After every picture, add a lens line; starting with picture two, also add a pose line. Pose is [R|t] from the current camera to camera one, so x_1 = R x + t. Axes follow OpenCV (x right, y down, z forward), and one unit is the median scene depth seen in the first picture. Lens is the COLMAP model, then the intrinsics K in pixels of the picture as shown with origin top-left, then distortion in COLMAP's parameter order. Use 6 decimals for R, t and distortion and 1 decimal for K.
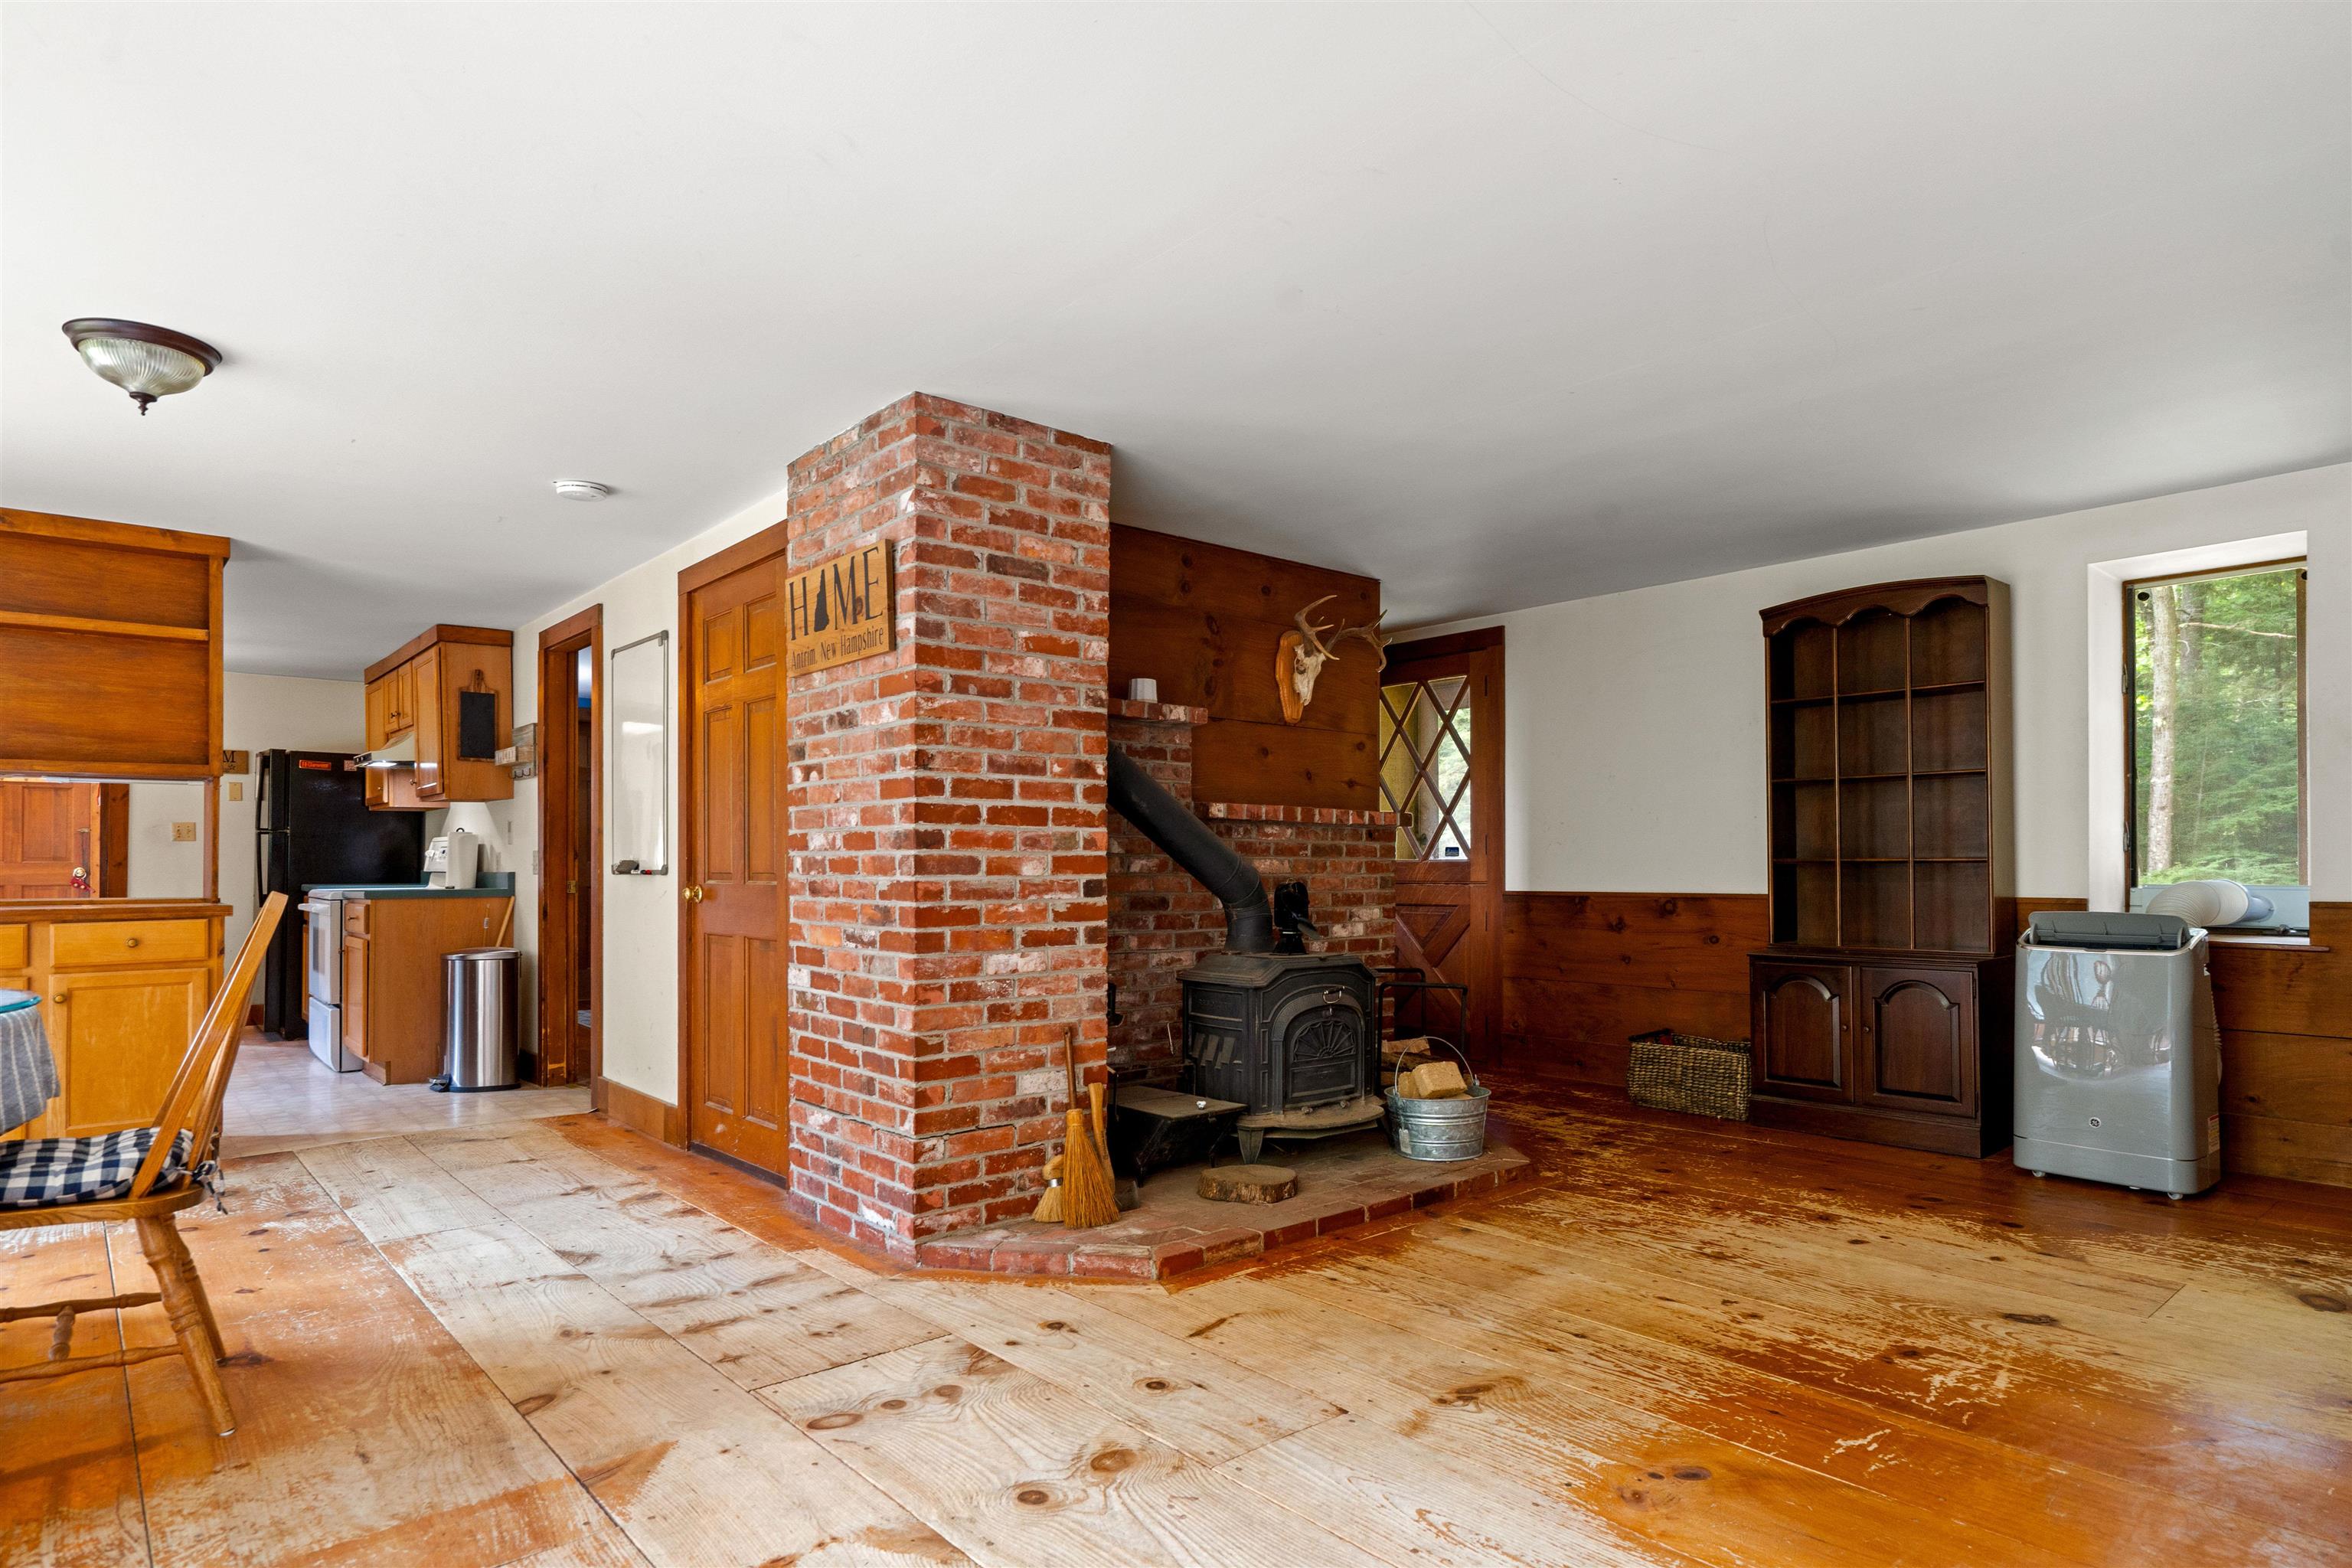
lens RADIAL K [[1281.2, 0, 1173.6], [0, 1281.2, 853.2], [0, 0, 1]] dist [0.005004, 0.001944]
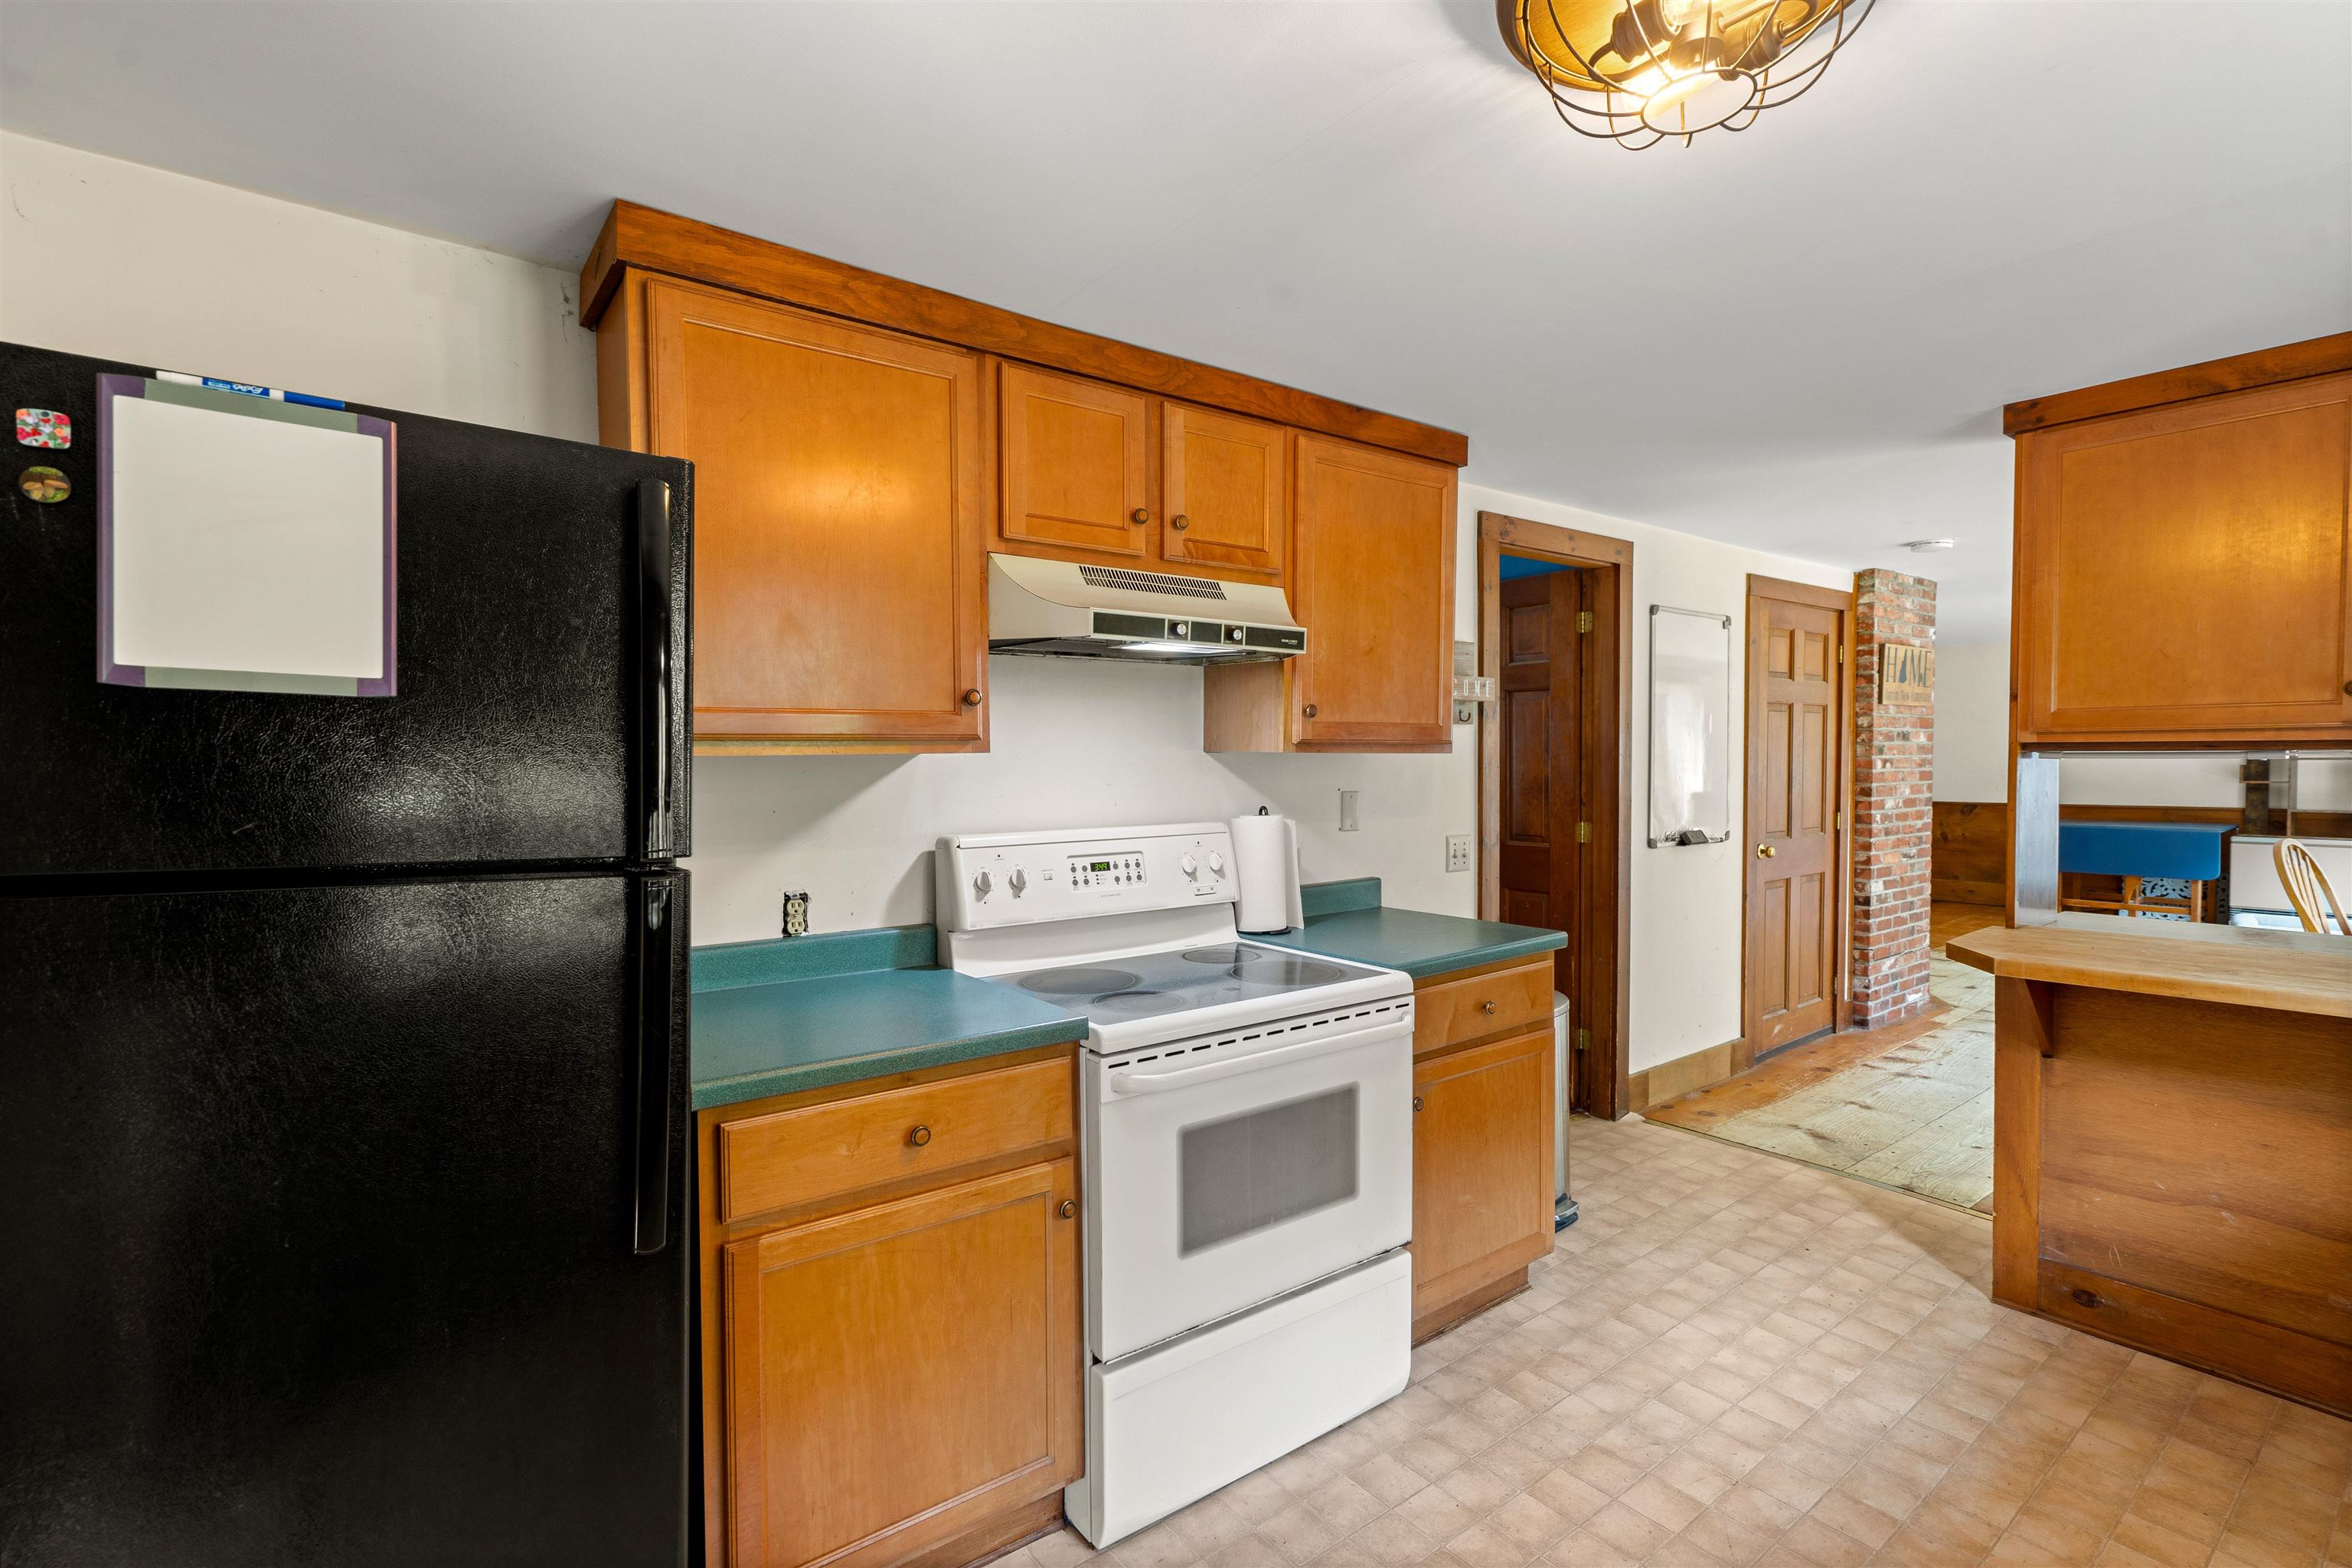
lens RADIAL K [[1070.7, 0, 1169.2], [0, 1070.7, 795.6], [0, 0, 1]] dist [-0.001386, 0.000606]
pose [[0.069513, -0.033540, 0.997017, -1.912972], [0.000799, 0.999436, 0.033565, -0.074853], [-0.997581, -0.001537, 0.069500, 2.011990]]
